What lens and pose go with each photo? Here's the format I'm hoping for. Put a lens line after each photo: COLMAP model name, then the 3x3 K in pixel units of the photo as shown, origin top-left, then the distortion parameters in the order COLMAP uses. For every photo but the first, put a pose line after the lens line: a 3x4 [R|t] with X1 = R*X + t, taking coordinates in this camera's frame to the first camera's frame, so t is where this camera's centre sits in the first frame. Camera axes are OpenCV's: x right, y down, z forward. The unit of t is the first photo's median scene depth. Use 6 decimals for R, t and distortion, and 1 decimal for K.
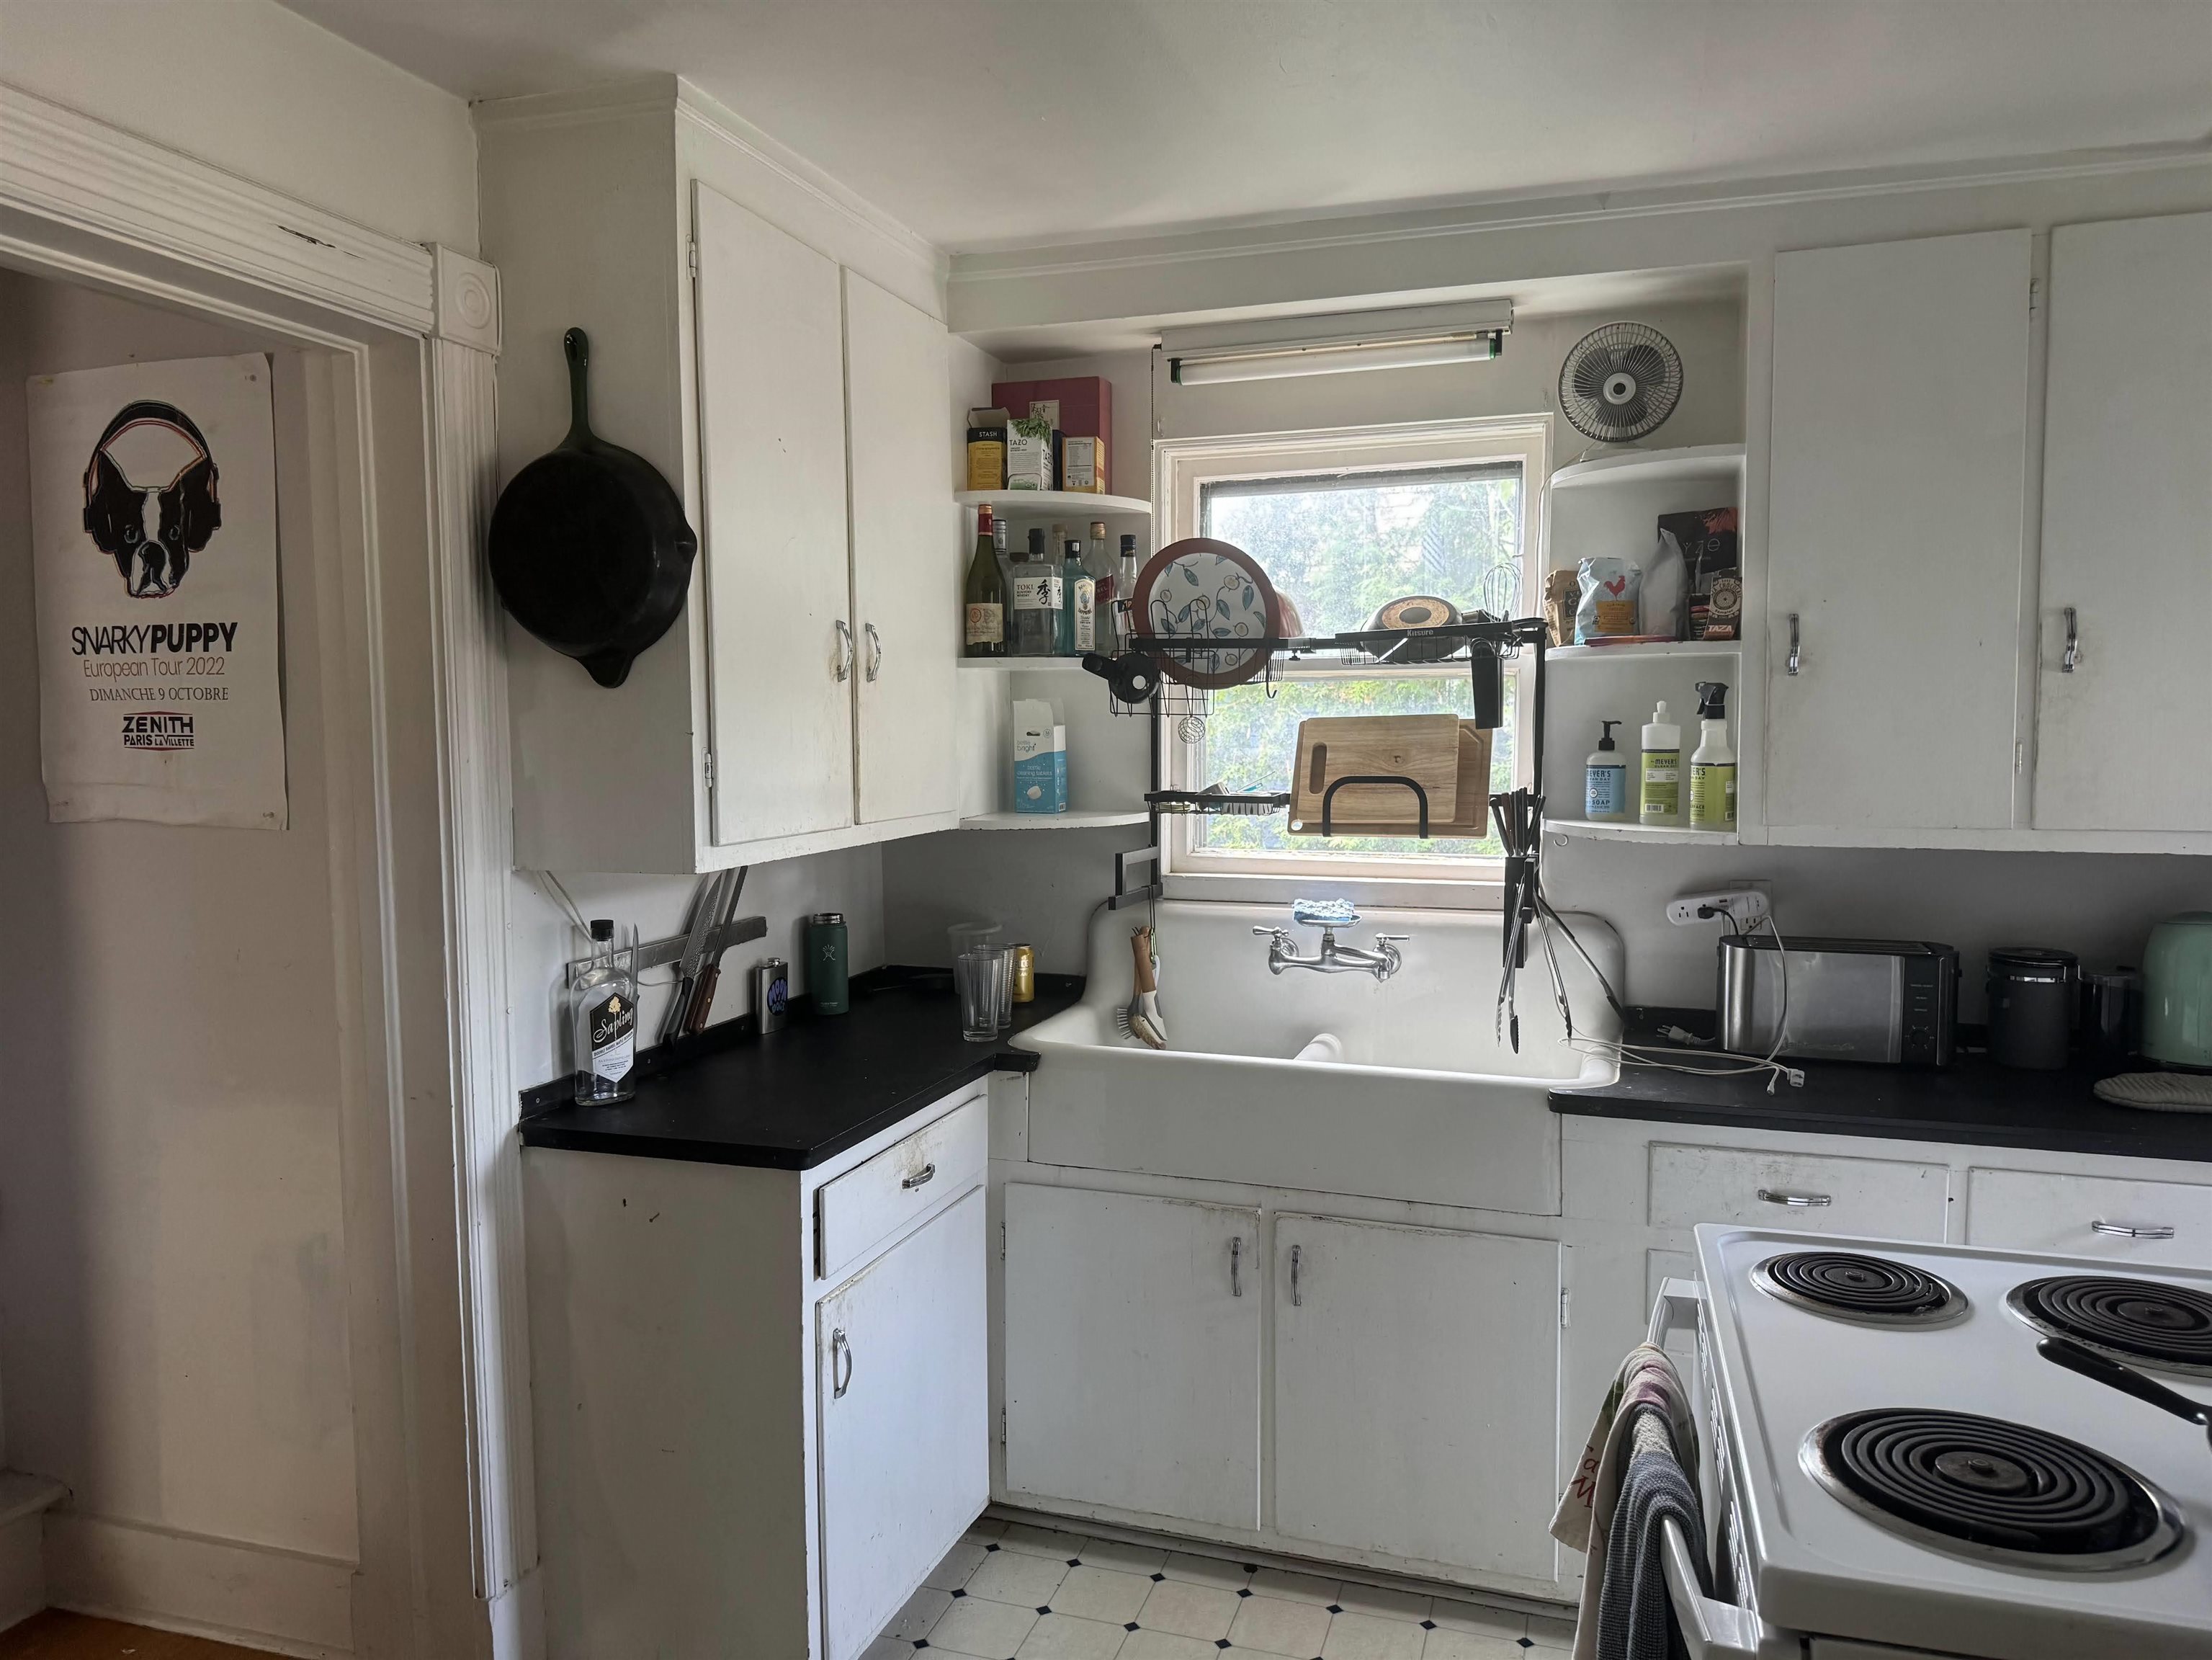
lens RADIAL K [[1479.4, 0, 1107.6], [0, 1479.4, 814.7], [0, 0, 1]] dist [0.029319, -0.069567]
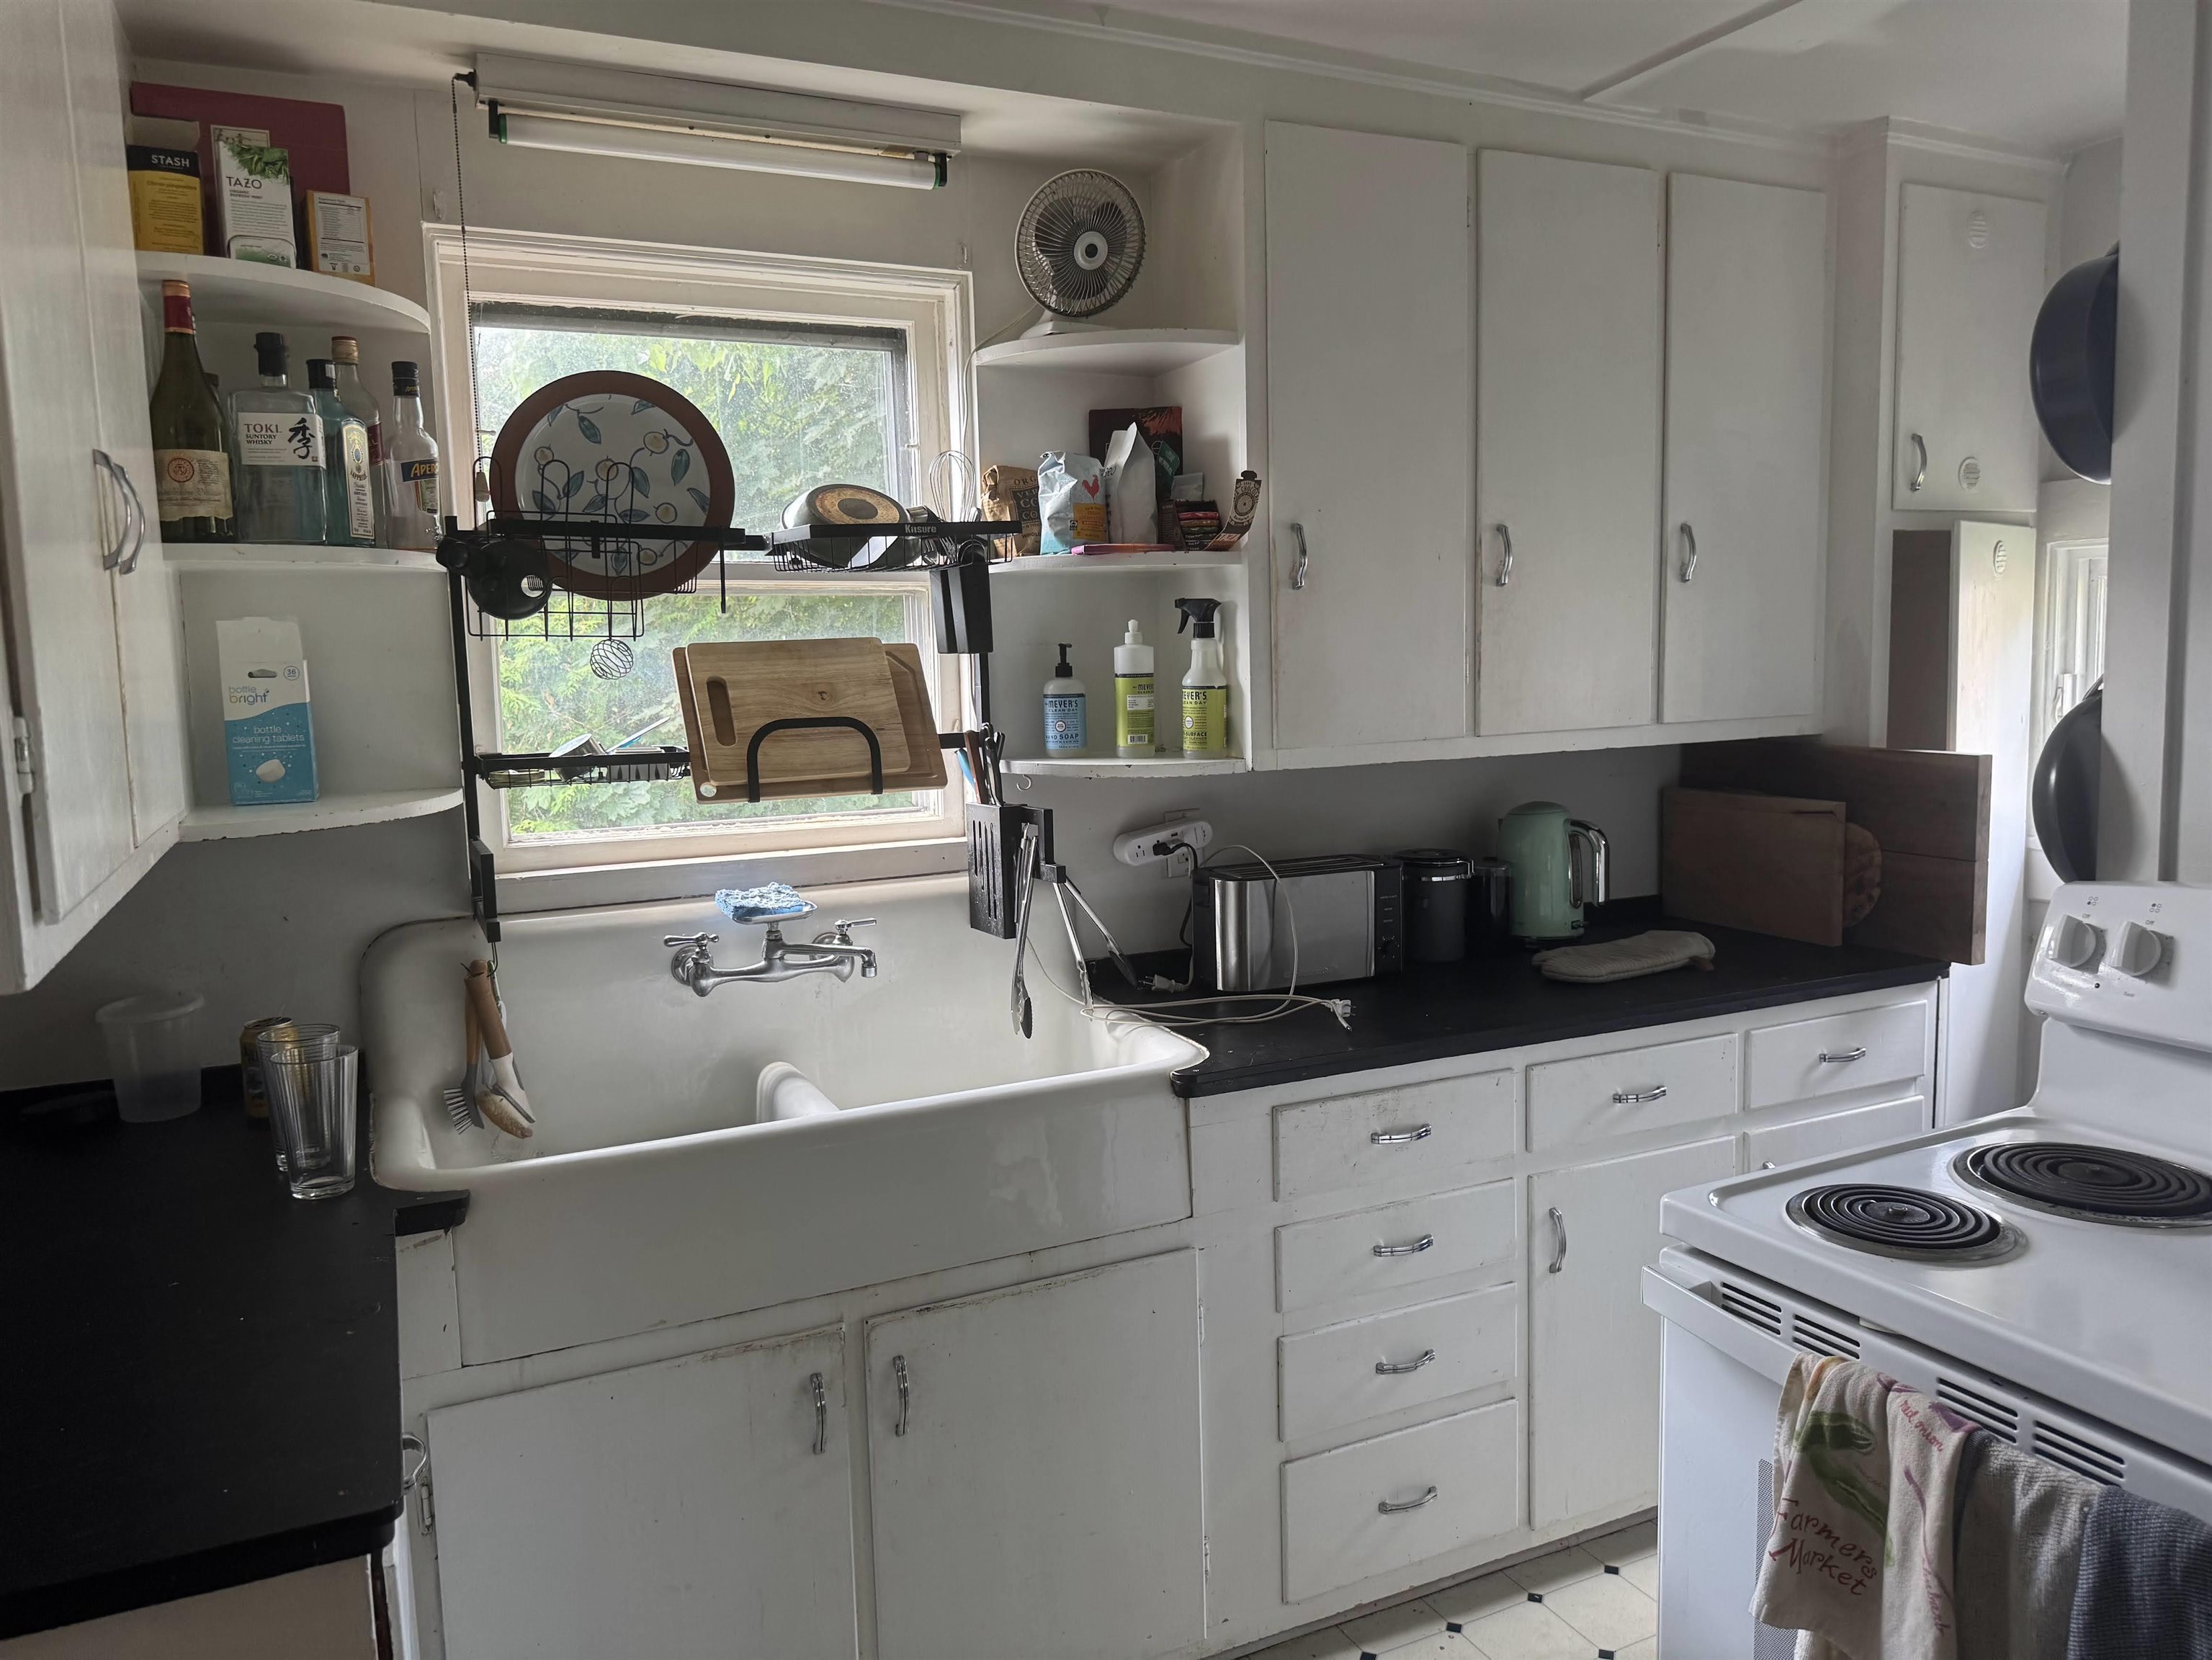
lens RADIAL K [[1479.4, 0, 1107.6], [0, 1479.4, 814.7], [0, 0, 1]] dist [0.029319, -0.069567]
pose [[0.718041, -0.088119, 0.690400, -0.246014], [0.064254, 0.996109, 0.060312, -0.012662], [-0.693029, 0.001054, 0.720909, 0.345409]]
